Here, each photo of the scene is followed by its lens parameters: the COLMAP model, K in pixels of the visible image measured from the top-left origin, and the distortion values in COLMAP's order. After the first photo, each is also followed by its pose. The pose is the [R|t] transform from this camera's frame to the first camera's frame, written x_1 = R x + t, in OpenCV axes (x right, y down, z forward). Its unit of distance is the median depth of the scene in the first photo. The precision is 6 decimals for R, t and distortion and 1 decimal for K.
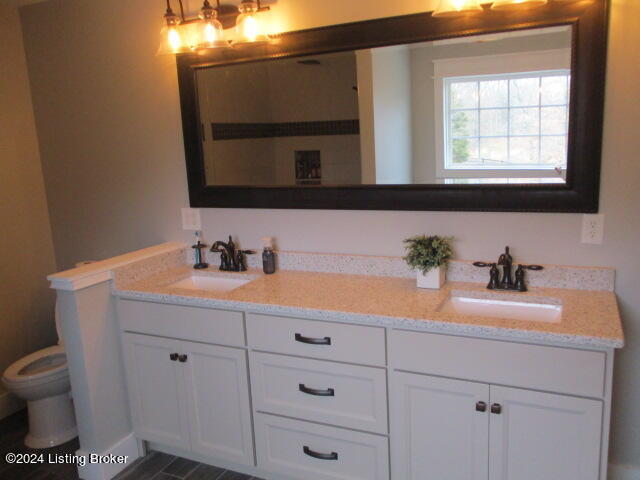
lens RADIAL K [[530.9, 0, 323.4], [0, 530.9, 232.4], [0, 0, 1]] dist [0.005469, -0.003015]
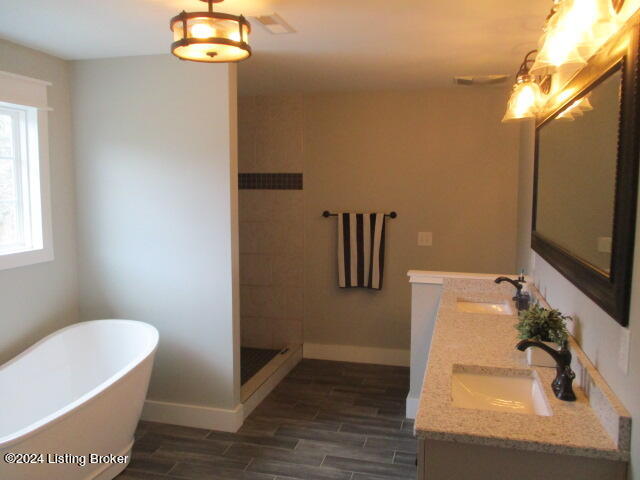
lens RADIAL K [[530.9, 0, 323.4], [0, 530.9, 232.4], [0, 0, 1]] dist [0.005469, -0.003015]
pose [[0.172454, 0.130484, -0.976337, 0.923212], [-0.184017, 0.978005, 0.098203, -0.129772], [0.967676, 0.162727, 0.192672, 0.406547]]
